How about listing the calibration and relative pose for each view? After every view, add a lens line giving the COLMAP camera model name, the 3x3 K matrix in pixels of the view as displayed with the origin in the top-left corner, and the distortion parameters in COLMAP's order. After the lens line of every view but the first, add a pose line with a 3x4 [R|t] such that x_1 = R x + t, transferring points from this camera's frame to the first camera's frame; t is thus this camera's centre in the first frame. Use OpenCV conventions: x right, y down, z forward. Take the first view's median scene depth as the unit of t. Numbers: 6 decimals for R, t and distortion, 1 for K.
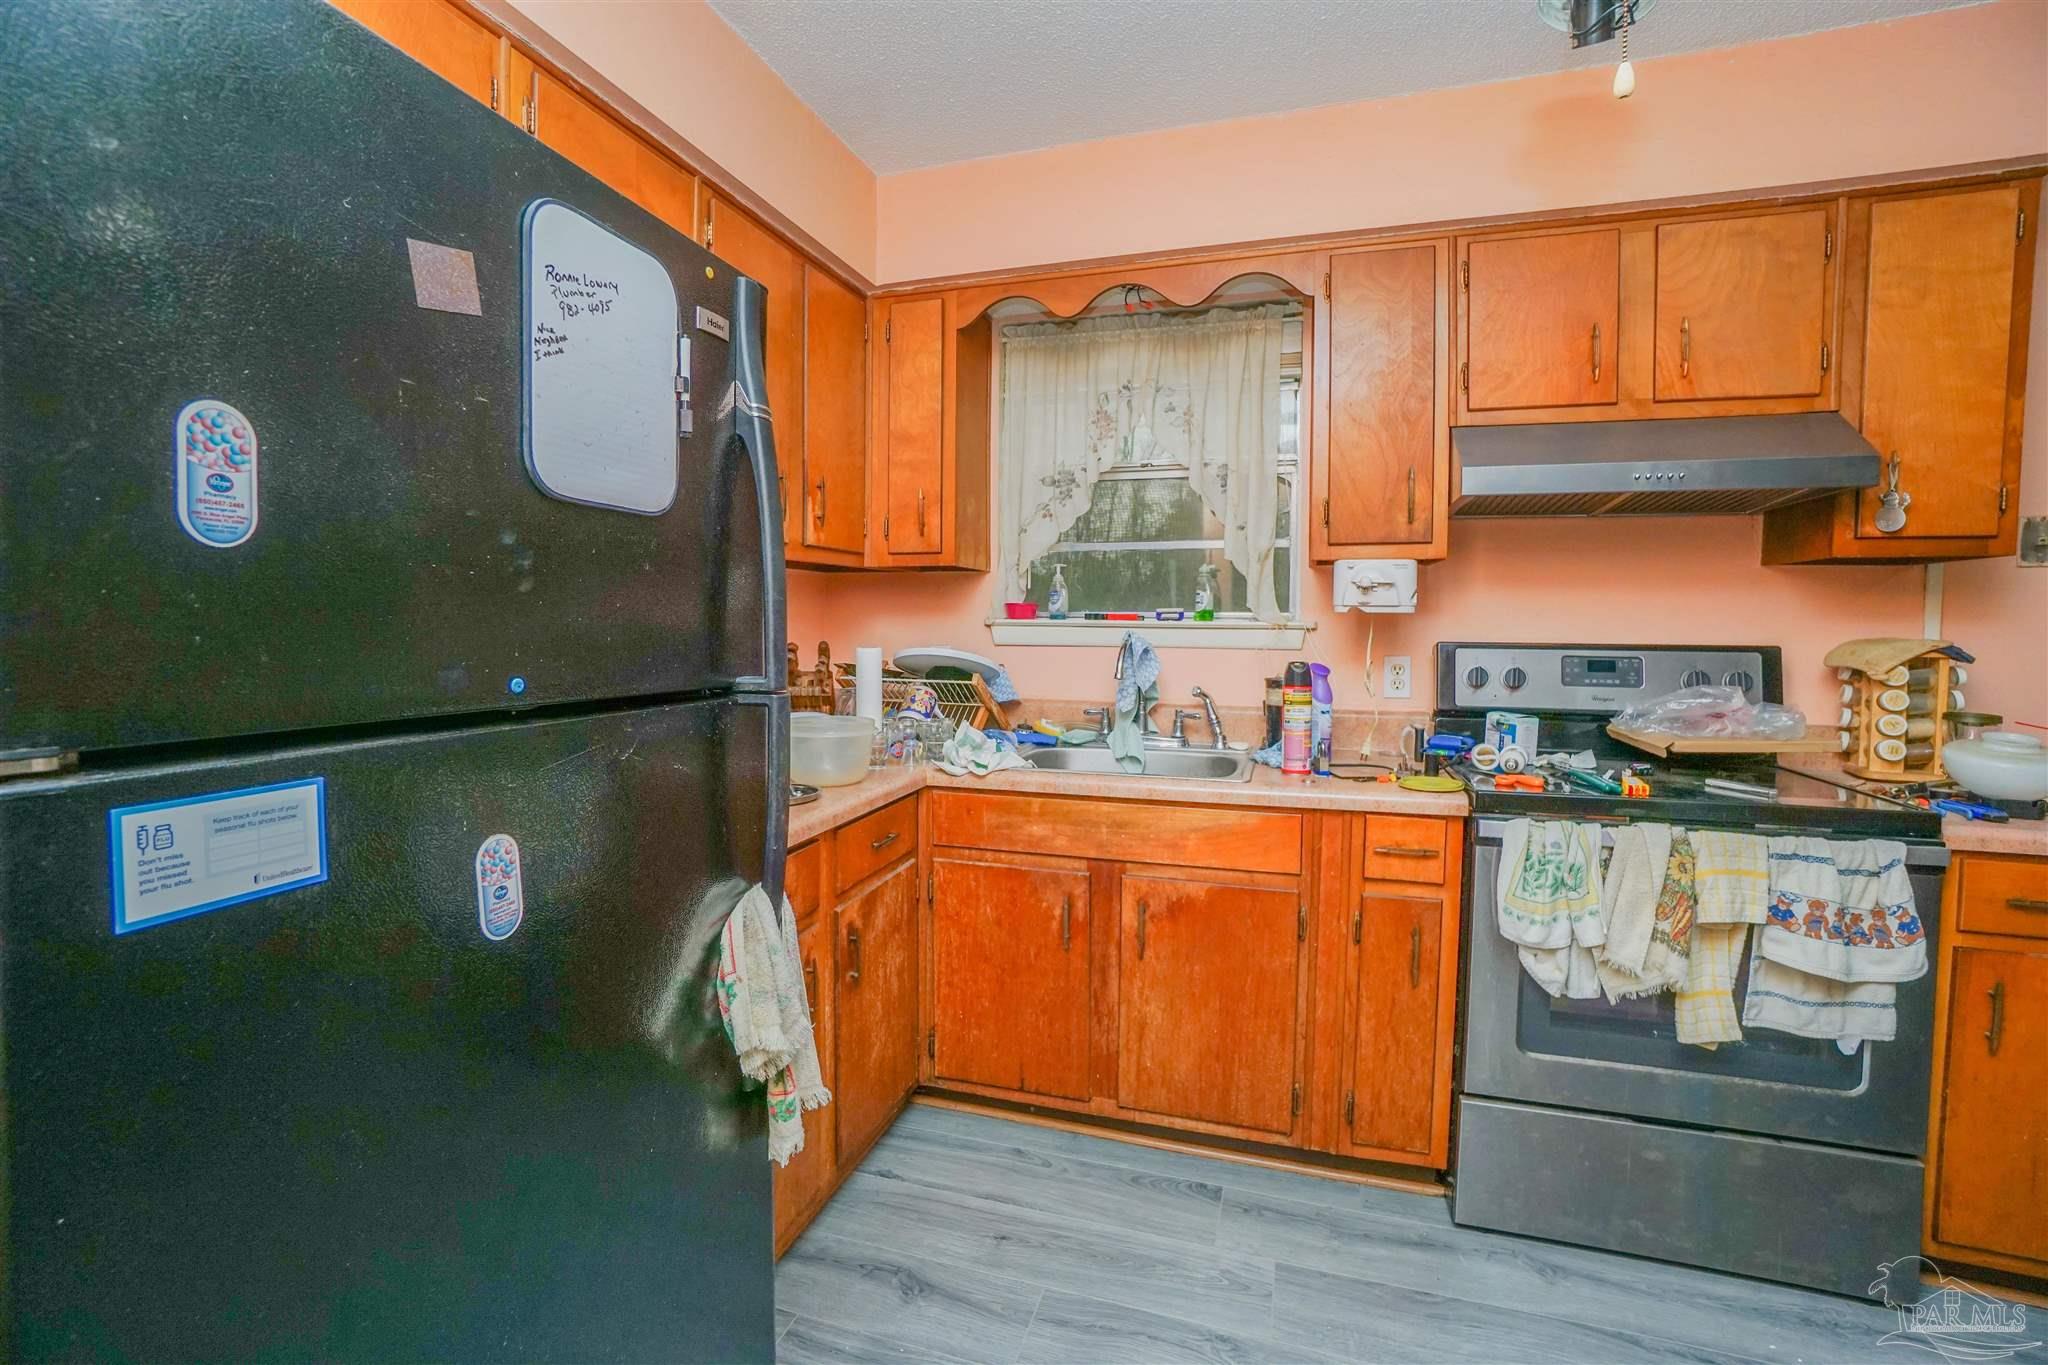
lens RADIAL K [[897.1, 0, 994.7], [0, 897.1, 659.9], [0, 0, 1]] dist [-0.043945, 0.013958]
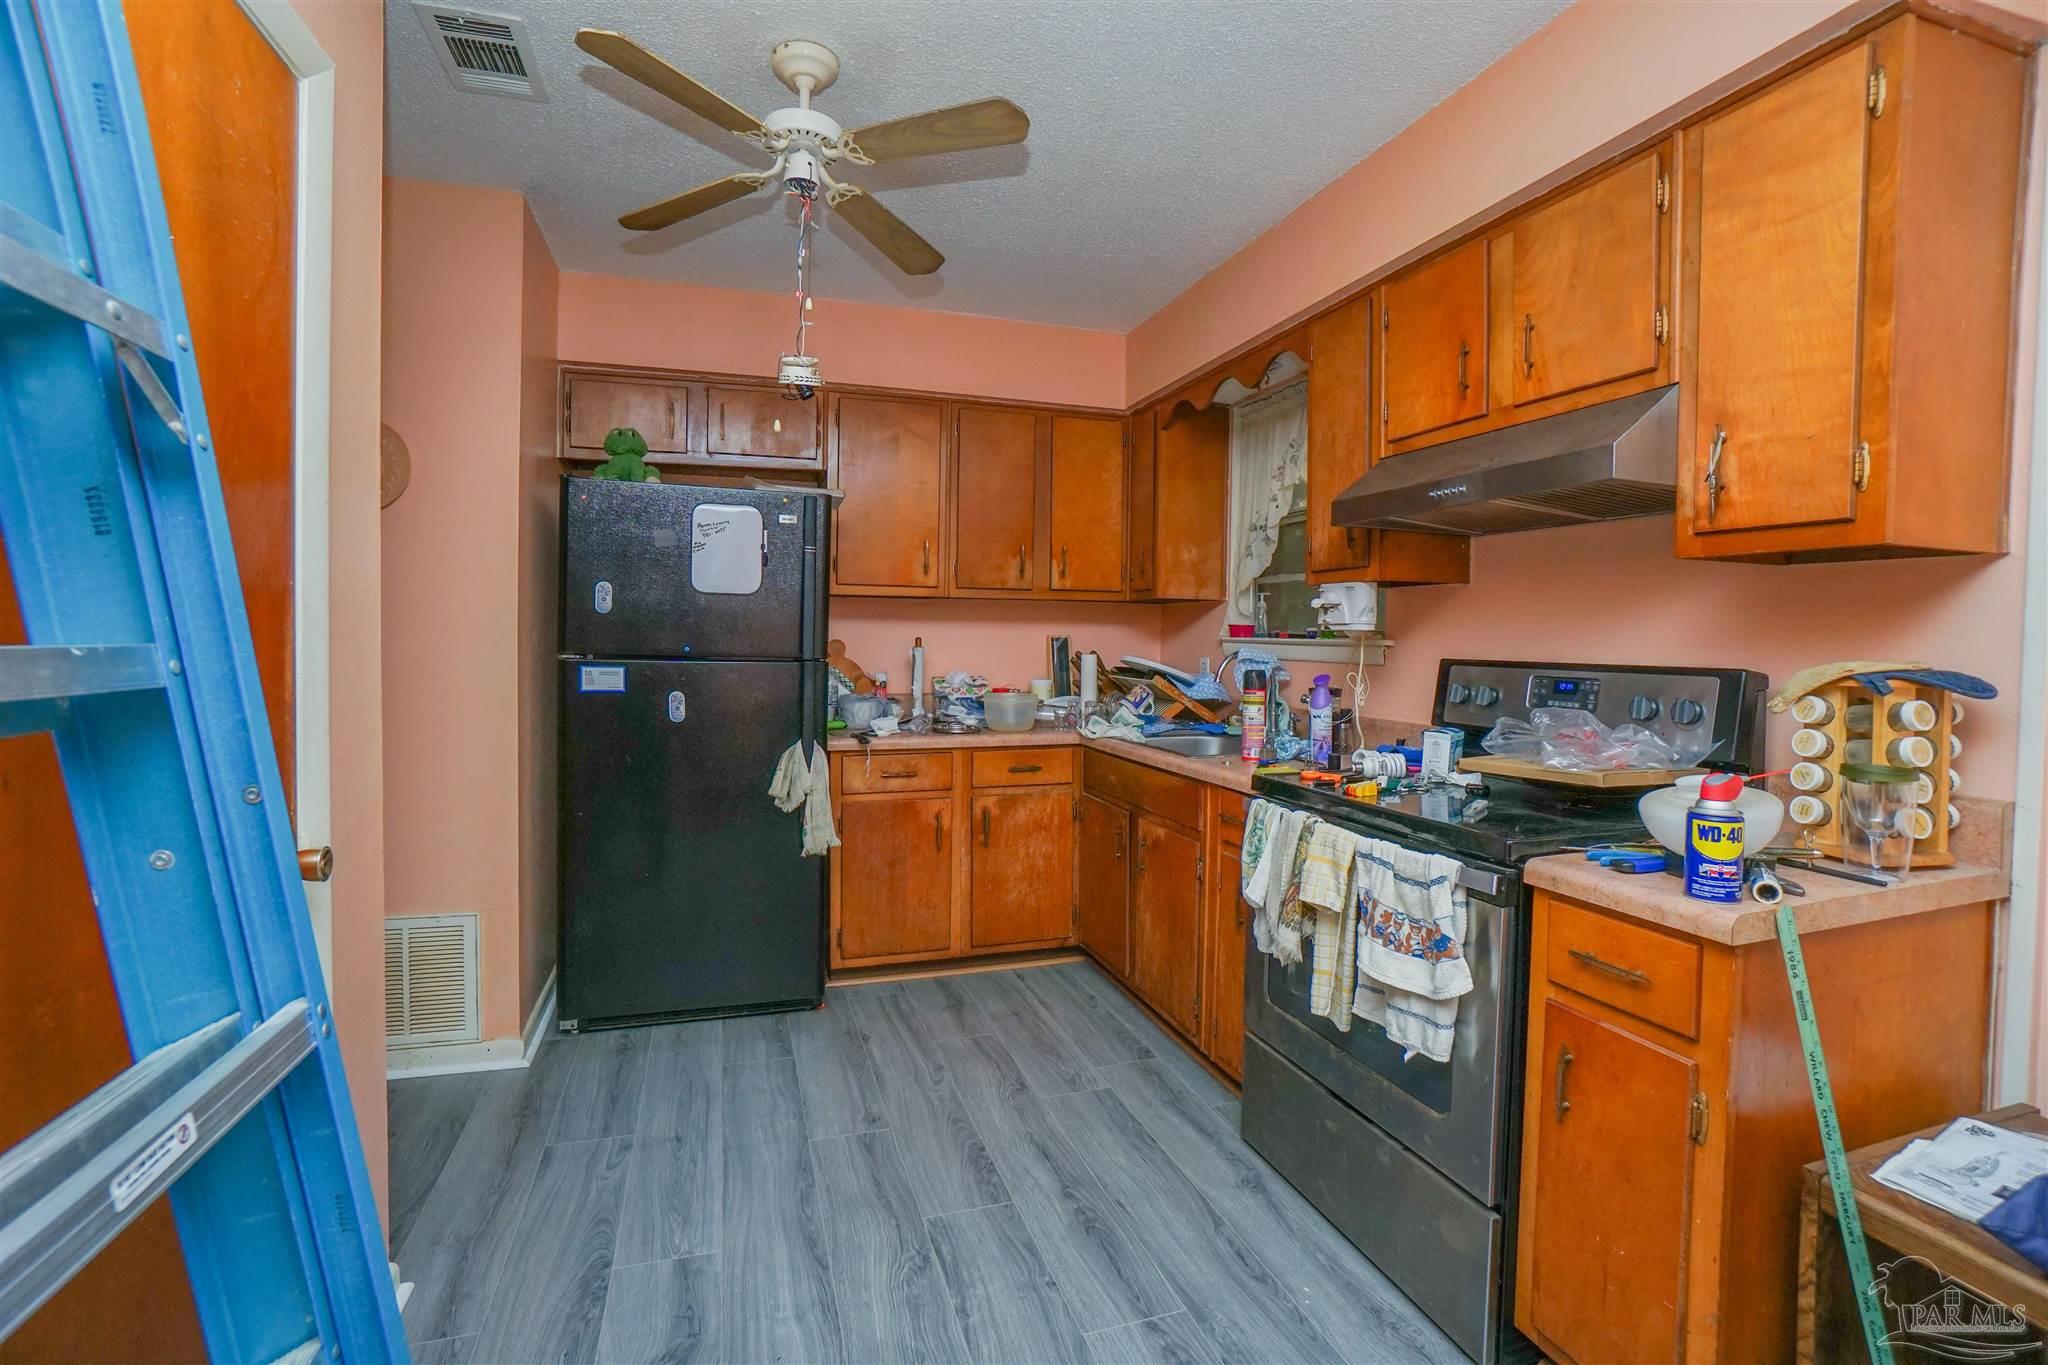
lens RADIAL K [[897.1, 0, 994.7], [0, 897.1, 659.9], [0, 0, 1]] dist [-0.043945, 0.013958]
pose [[0.574269, 0.023433, -0.818331, 1.394509], [-0.048129, 0.998828, -0.005174, 0.014710], [0.817251, 0.042357, 0.574723, -0.001286]]
